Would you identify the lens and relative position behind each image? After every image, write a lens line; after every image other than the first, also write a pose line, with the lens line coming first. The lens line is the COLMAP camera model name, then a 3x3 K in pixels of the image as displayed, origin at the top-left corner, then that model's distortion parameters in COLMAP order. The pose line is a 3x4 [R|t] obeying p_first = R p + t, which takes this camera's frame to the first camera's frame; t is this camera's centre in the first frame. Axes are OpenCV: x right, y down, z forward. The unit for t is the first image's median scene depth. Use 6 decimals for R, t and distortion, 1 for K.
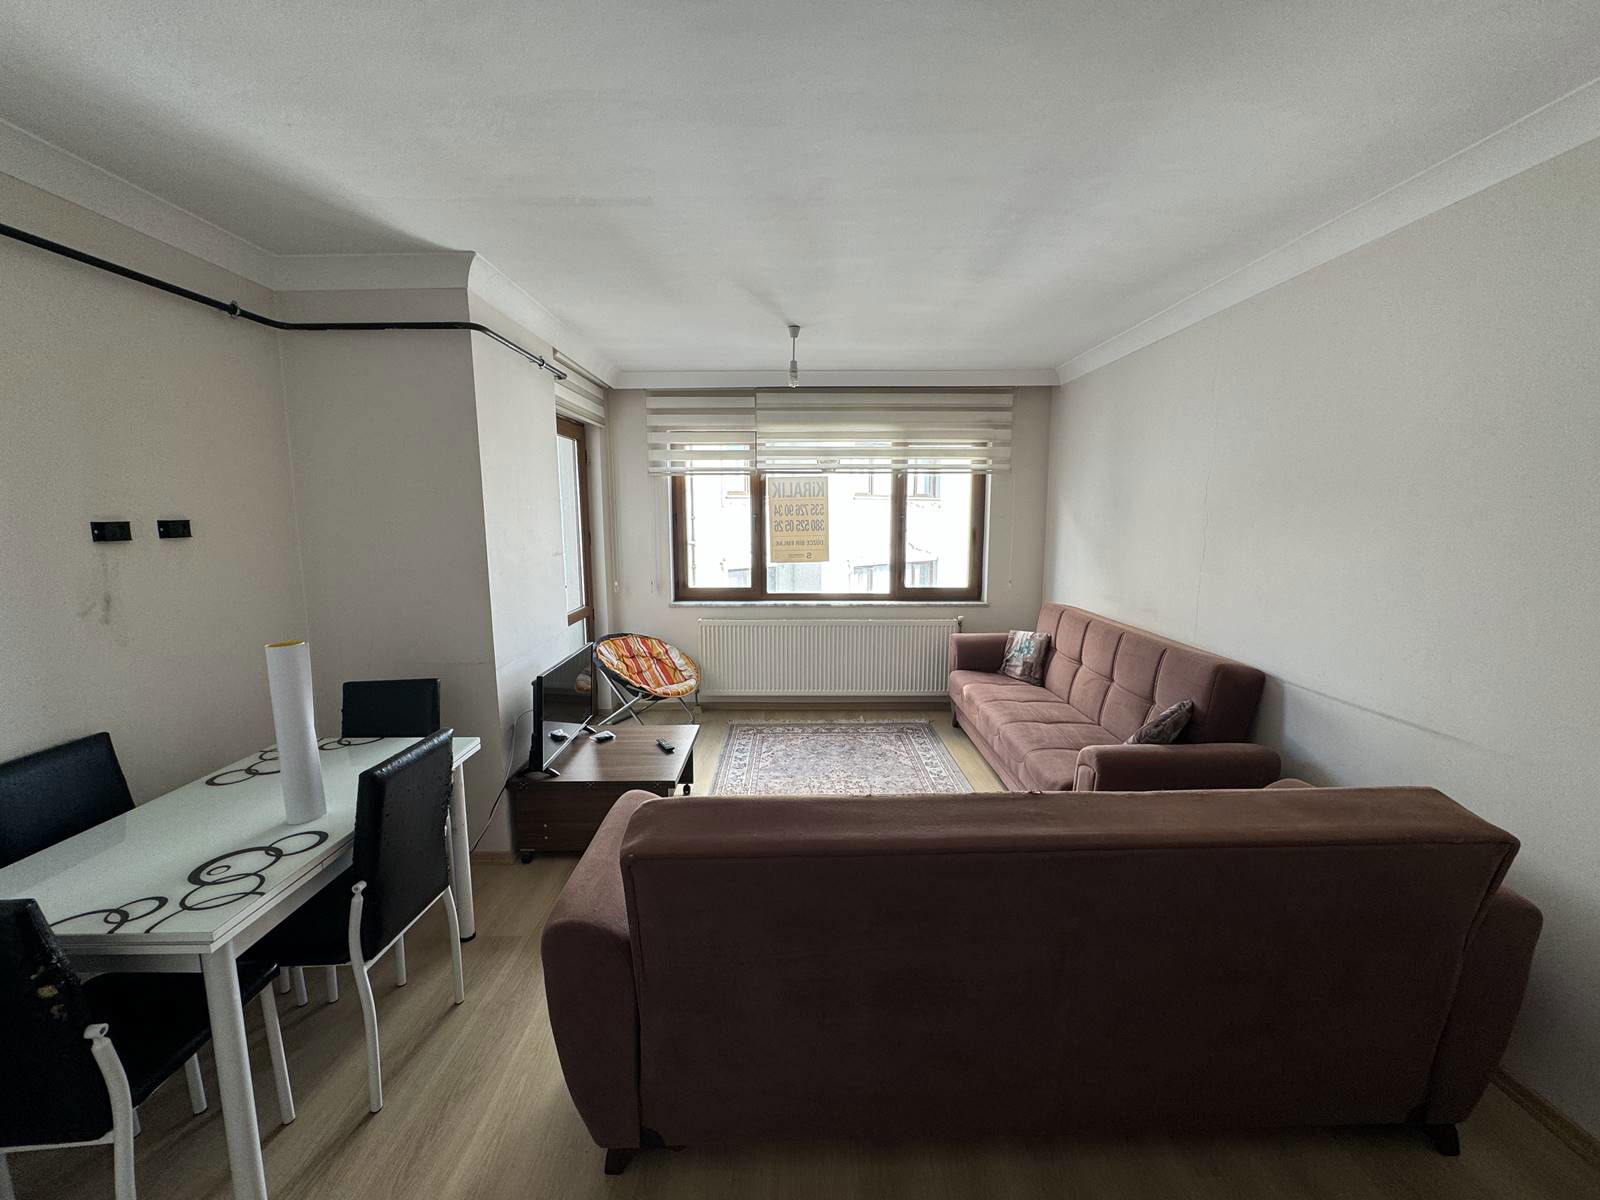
lens RADIAL K [[635.5, 0, 800.3], [0, 635.5, 601.1], [0, 0, 1]] dist [-0.003089, 0.000445]
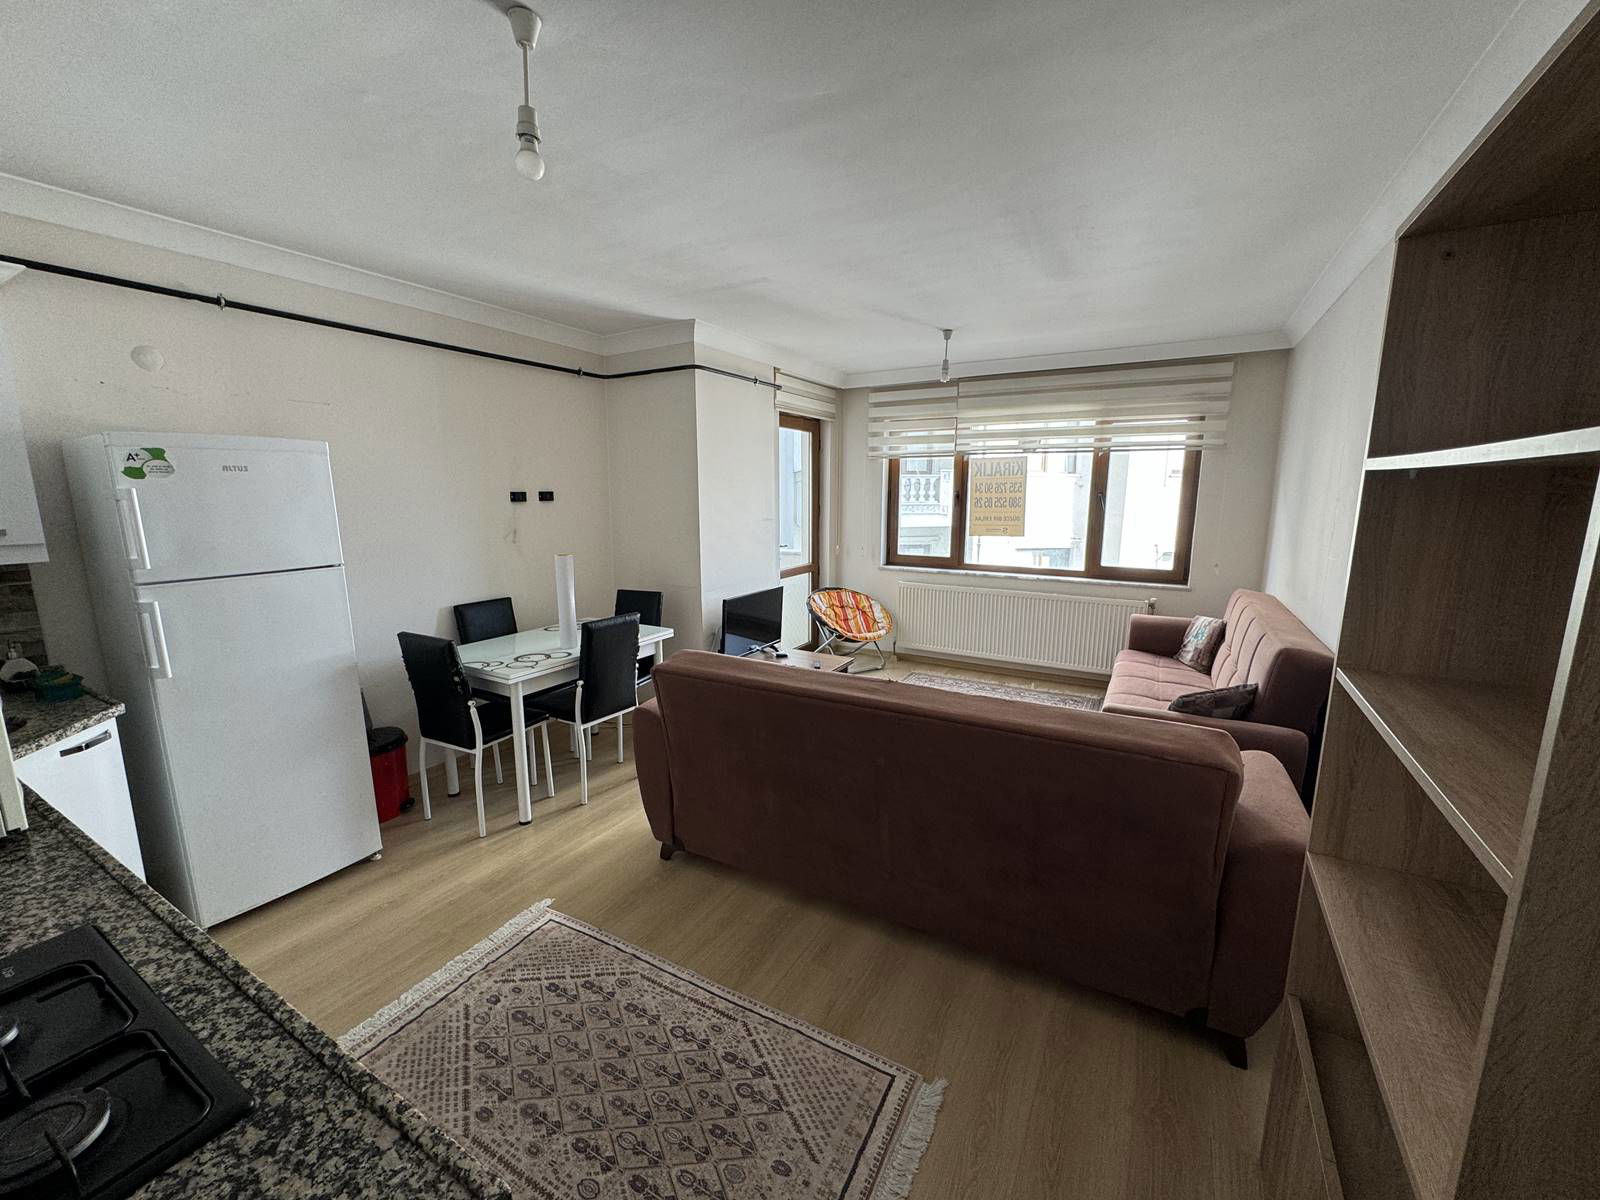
lens RADIAL K [[635.5, 0, 800.3], [0, 635.5, 601.1], [0, 0, 1]] dist [-0.003089, 0.000445]
pose [[0.864342, 0.090380, -0.494716, 0.280163], [-0.074681, 0.995879, 0.051459, 0.019338], [0.497328, -0.007532, 0.867530, -0.115929]]
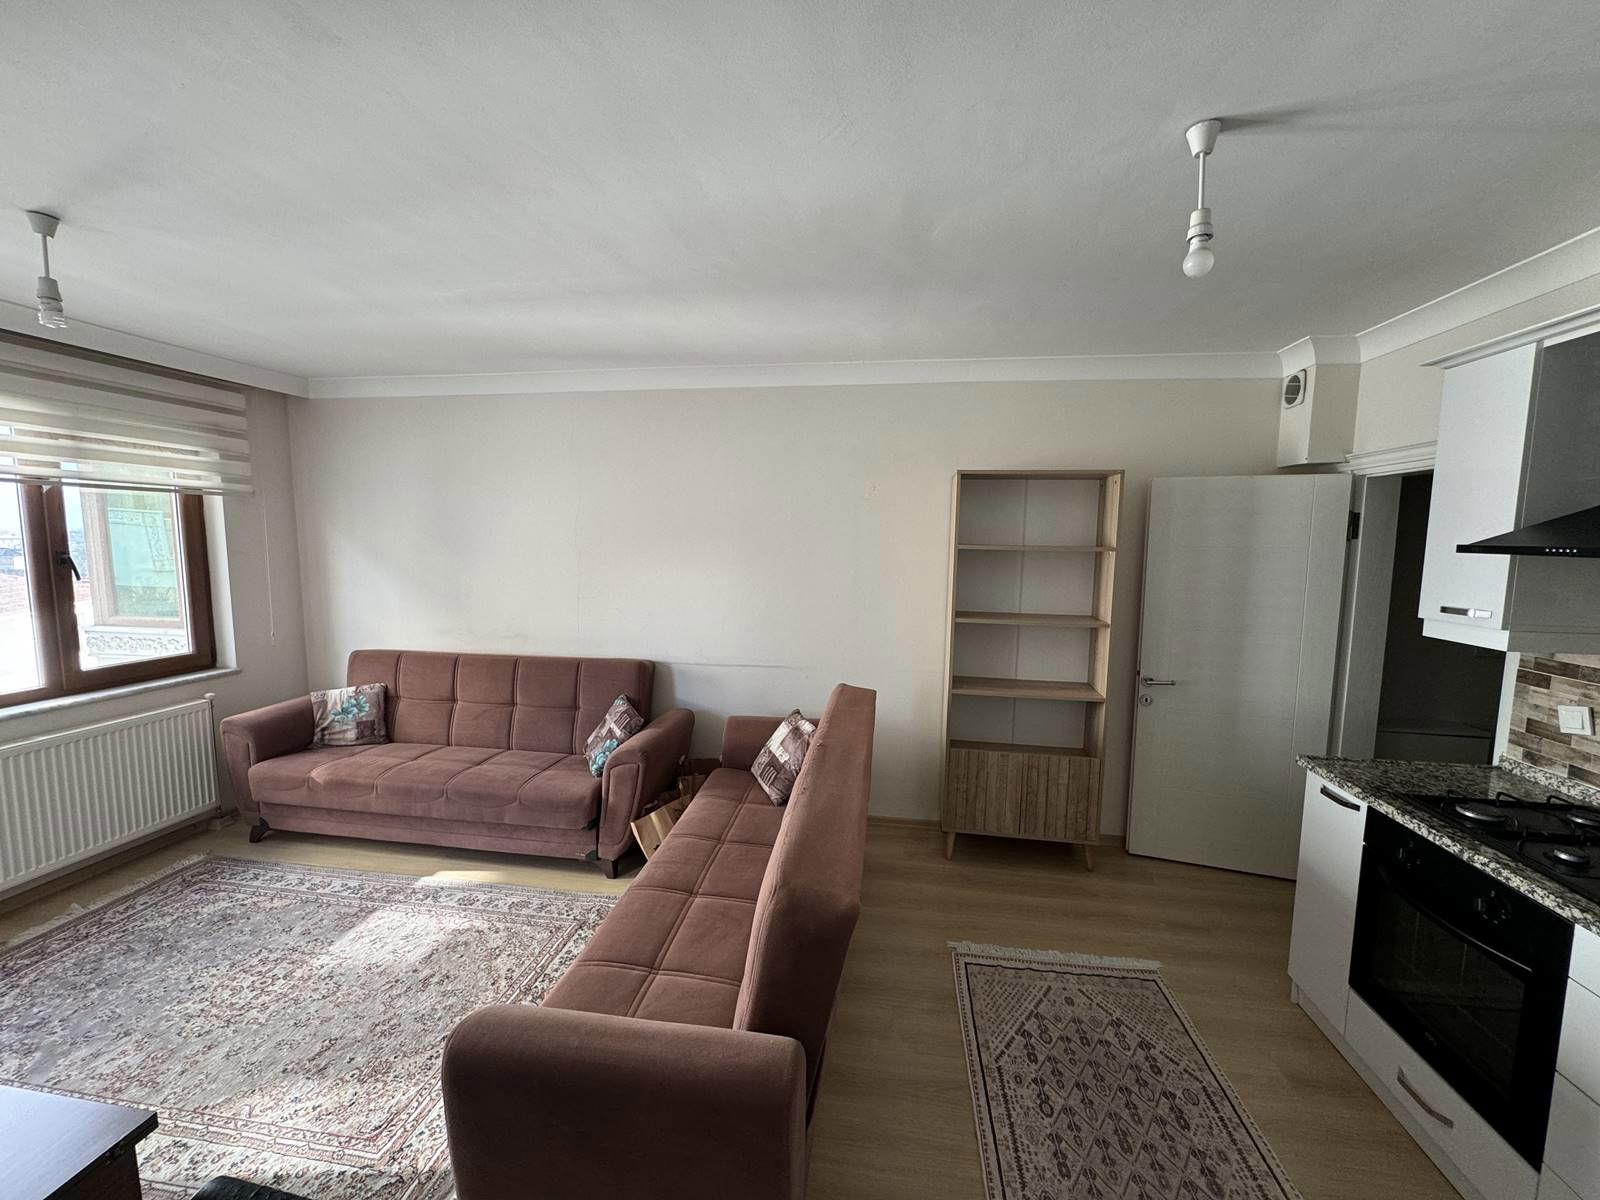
lens RADIAL K [[635.5, 0, 800.3], [0, 635.5, 601.1], [0, 0, 1]] dist [-0.003089, 0.000445]
pose [[0.164091, -0.097938, 0.981571, -0.339629], [0.130391, 0.988481, 0.076830, -0.049109], [-0.977790, 0.115381, 0.174971, 0.232954]]
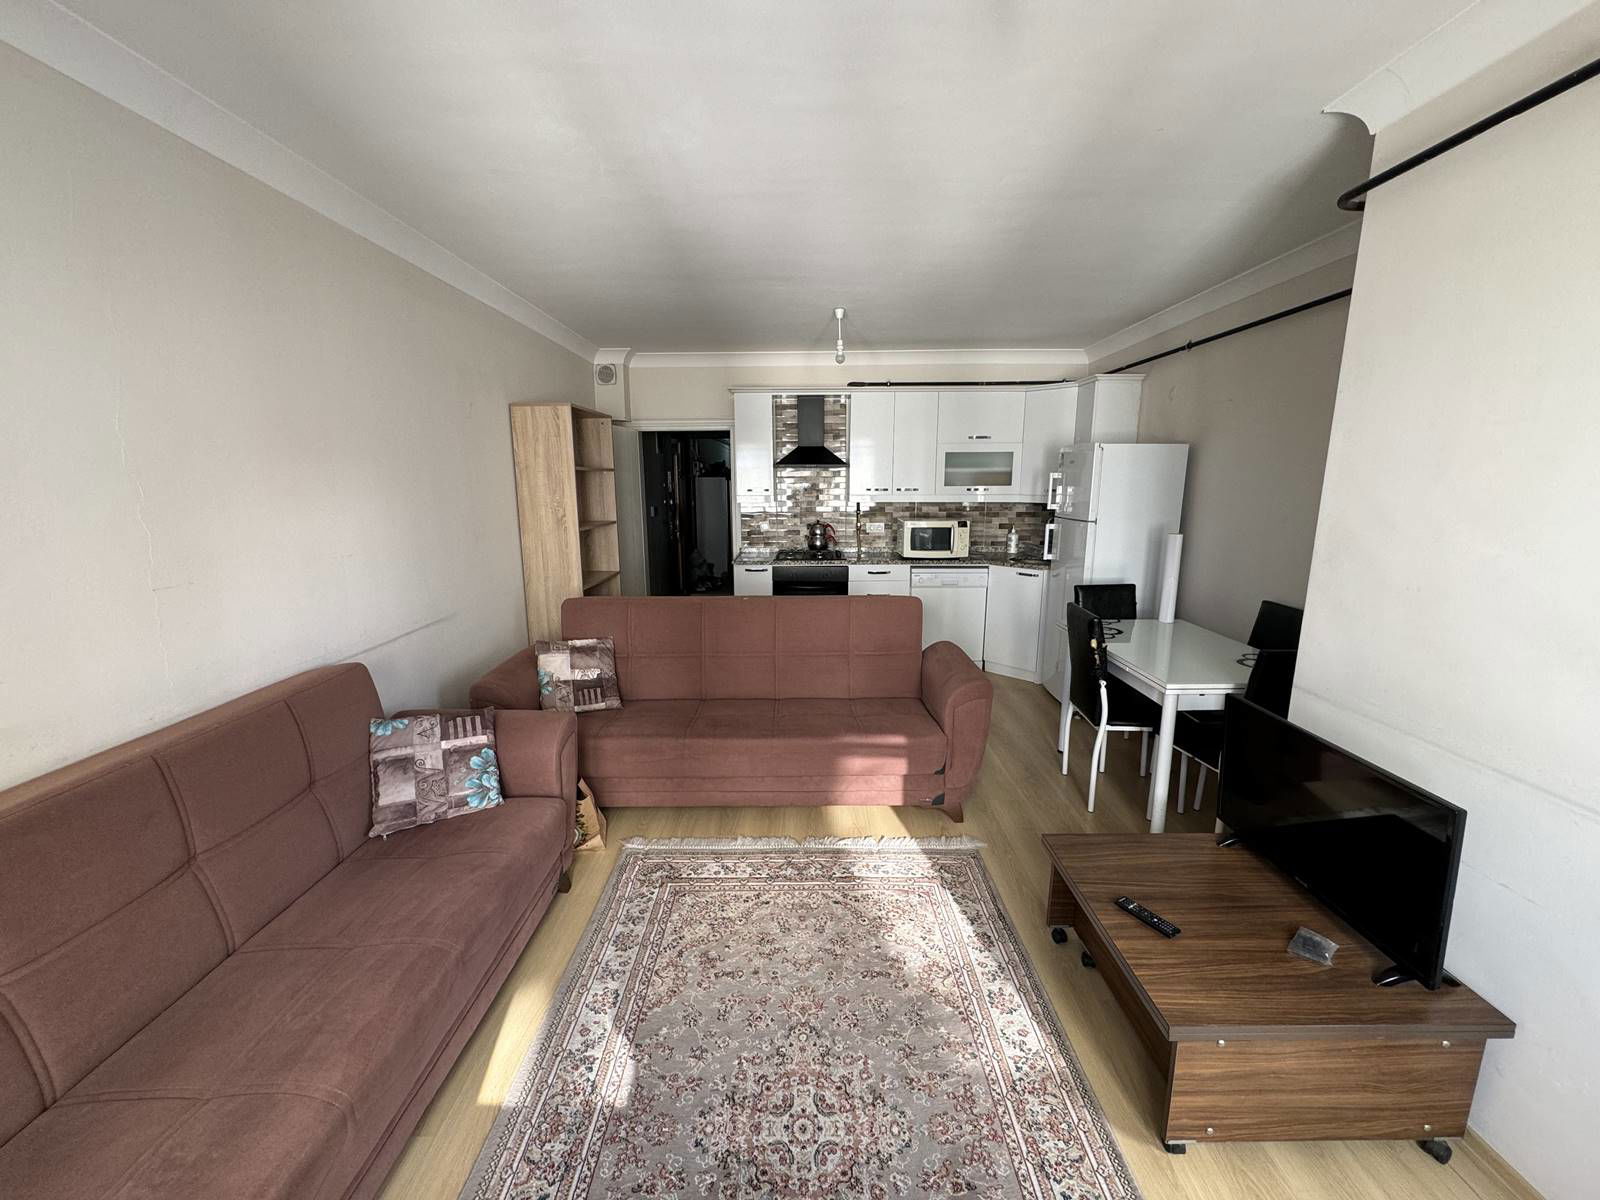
lens RADIAL K [[635.5, 0, 800.3], [0, 635.5, 601.1], [0, 0, 1]] dist [-0.003089, 0.000445]
pose [[-0.999819, 0.005107, 0.018338, 0.043042], [0.010896, 0.943437, 0.331374, -0.136782], [-0.015608, 0.331513, -0.943321, 0.984143]]
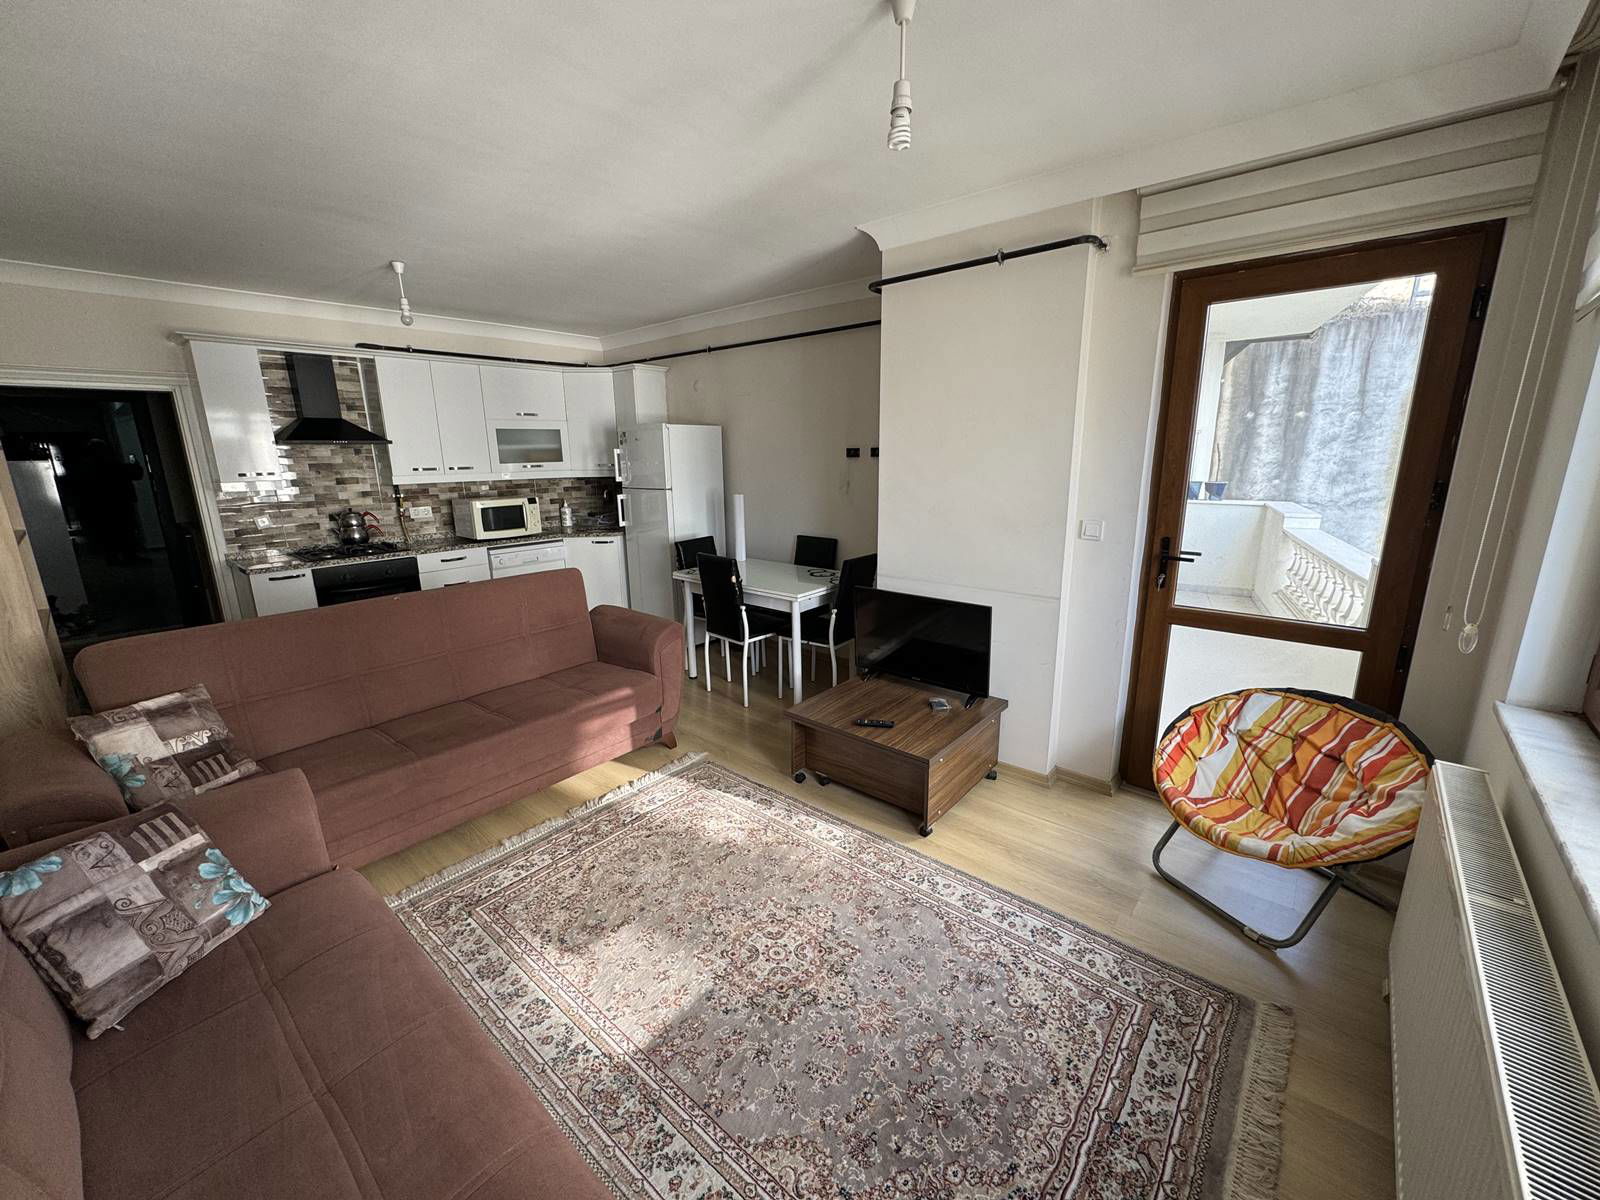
lens RADIAL K [[635.5, 0, 800.3], [0, 635.5, 601.1], [0, 0, 1]] dist [-0.003089, 0.000445]
pose [[-0.657233, 0.187927, -0.729882, 0.306529], [-0.092262, 0.941071, 0.325381, -0.134717], [0.748019, 0.281191, -0.601165, 0.967466]]
